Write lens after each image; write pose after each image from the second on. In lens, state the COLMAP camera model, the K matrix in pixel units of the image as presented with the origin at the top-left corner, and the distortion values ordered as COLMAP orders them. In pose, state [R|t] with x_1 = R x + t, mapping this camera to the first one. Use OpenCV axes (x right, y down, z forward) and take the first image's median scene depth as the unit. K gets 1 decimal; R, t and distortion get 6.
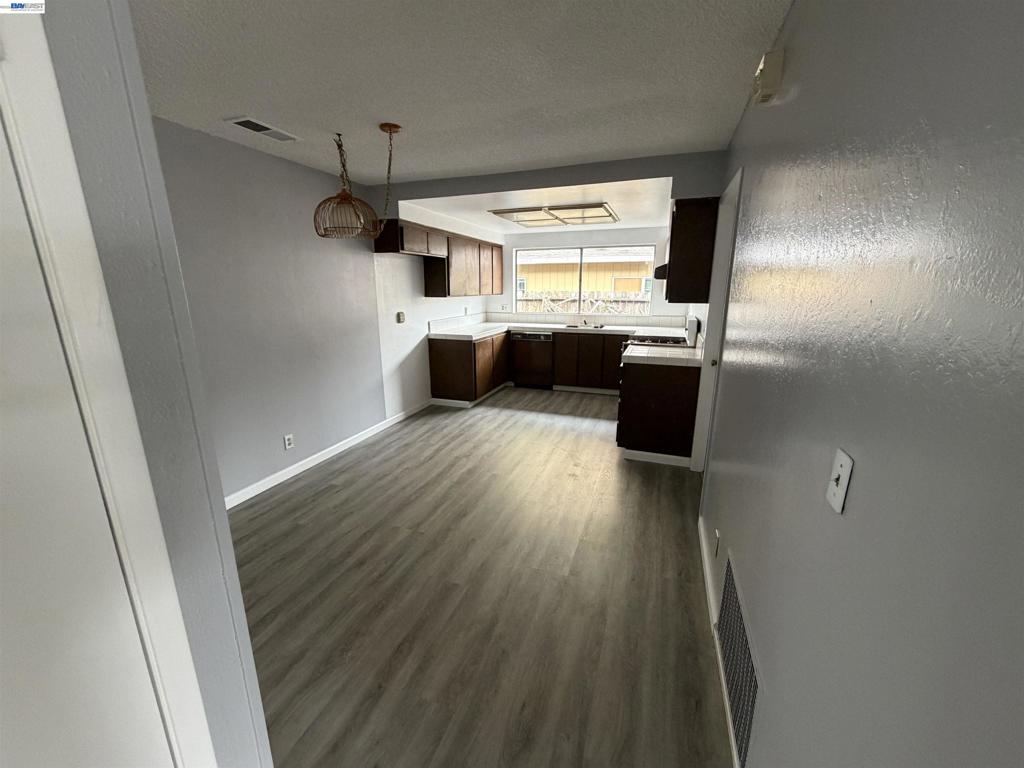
lens RADIAL K [[409.9, 0, 504.8], [0, 409.9, 384.6], [0, 0, 1]] dist [-0.001618, 0.000327]
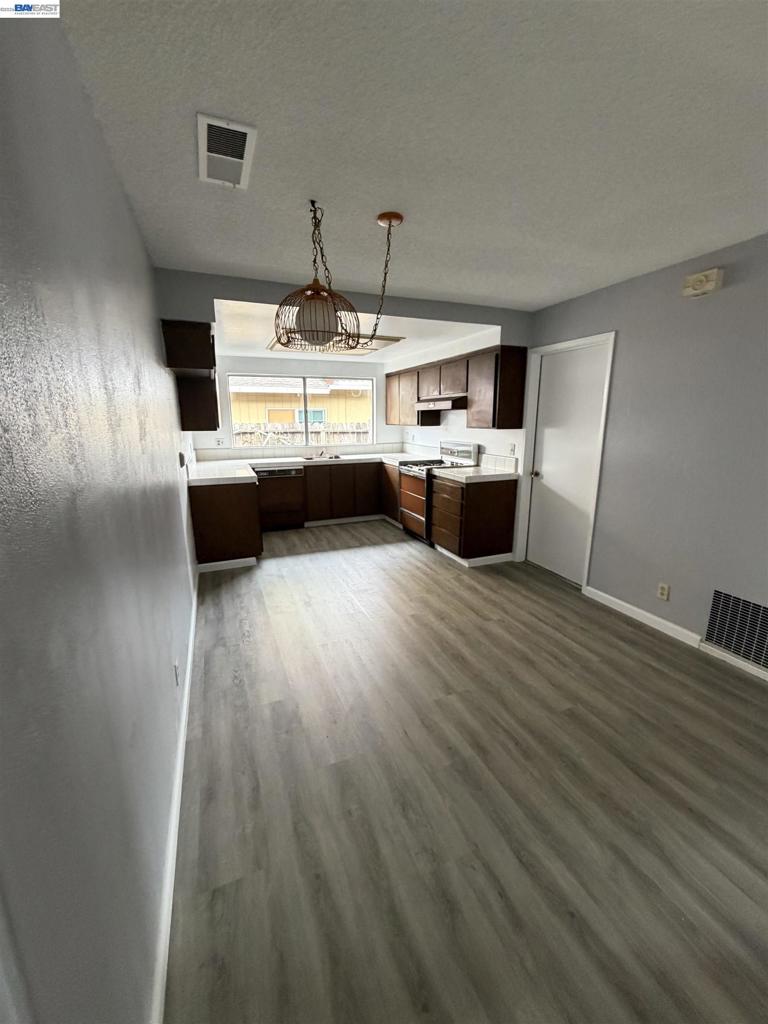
lens RADIAL K [[409.9, 0, 382.5], [0, 409.9, 509.3], [0, 0, 1]] dist [-0.001618, 0.000327]
pose [[0.730191, -0.149765, 0.666627, -0.677719], [0.161512, 0.985864, 0.044573, -0.075215], [-0.663879, 0.075121, 0.744058, 0.335233]]
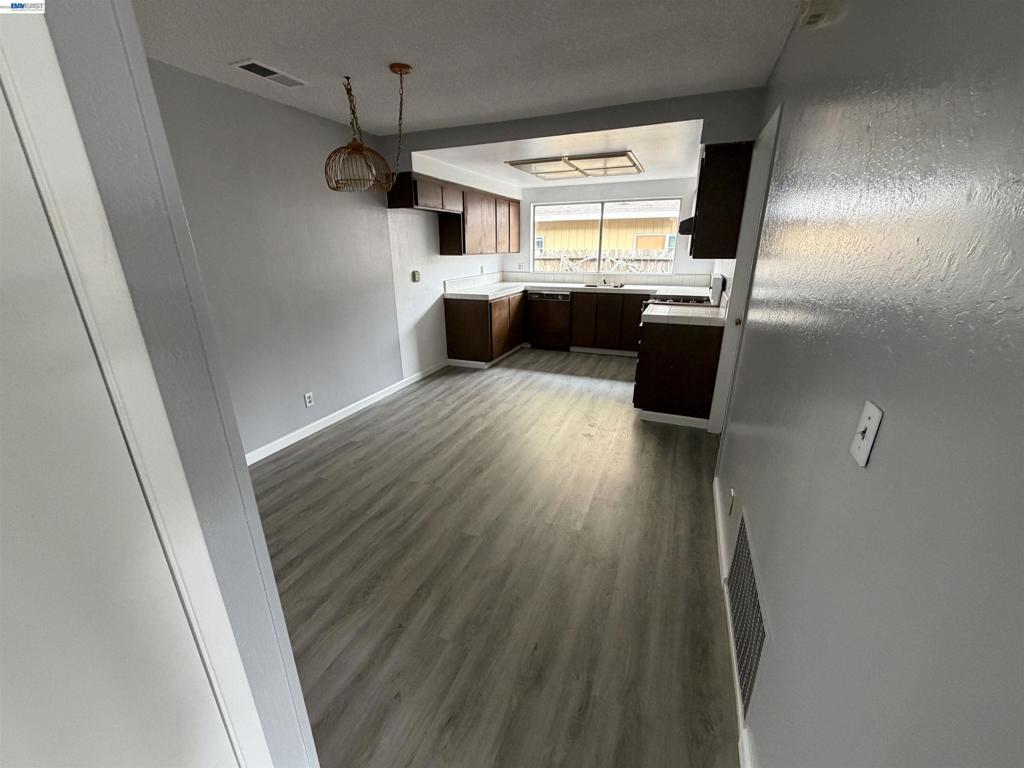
lens RADIAL K [[409.9, 0, 505.1], [0, 409.9, 384.8], [0, 0, 1]] dist [-0.001618, 0.000327]
pose [[0.999174, 0.007269, -0.039976, 0.002306], [-0.003656, 0.995961, 0.089716, 0.008862], [0.040467, -0.089496, 0.995165, 0.004949]]
